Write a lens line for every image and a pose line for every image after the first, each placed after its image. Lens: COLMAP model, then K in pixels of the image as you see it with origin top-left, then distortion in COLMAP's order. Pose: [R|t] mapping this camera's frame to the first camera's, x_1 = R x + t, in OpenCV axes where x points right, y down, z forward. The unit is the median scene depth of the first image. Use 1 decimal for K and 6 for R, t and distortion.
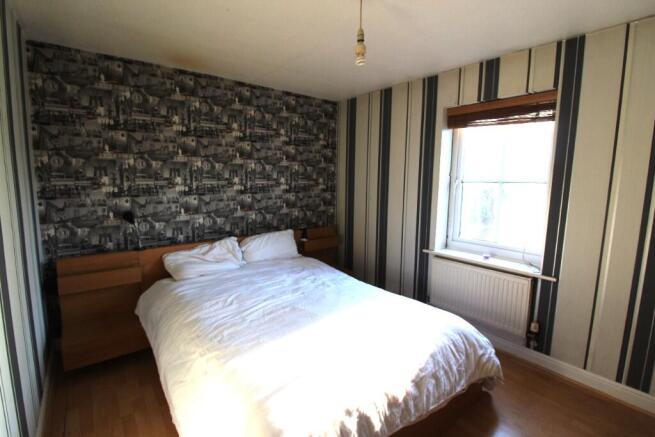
lens RADIAL K [[315.8, 0, 329.2], [0, 315.8, 209.8], [0, 0, 1]] dist [0.084743, -0.068416]
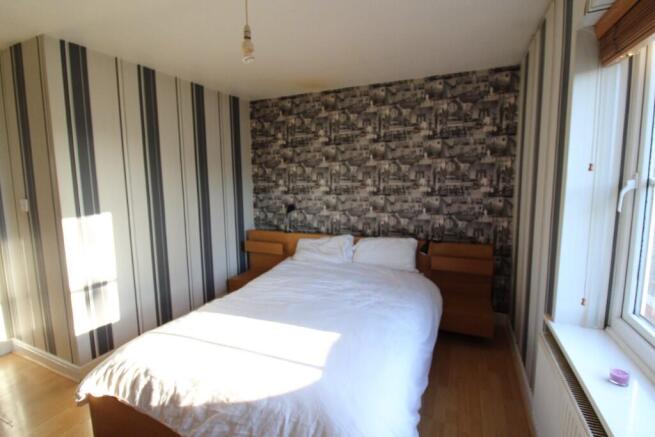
lens RADIAL K [[308.7, 0, 327.5], [0, 308.7, 218.5], [0, 0, 1]] dist [-0.017920, -0.000070]
pose [[0.459759, 0.101956, -0.882172, 0.560998], [-0.076580, 0.994239, 0.074997, -0.041157], [0.884736, 0.033076, 0.464918, 0.443118]]
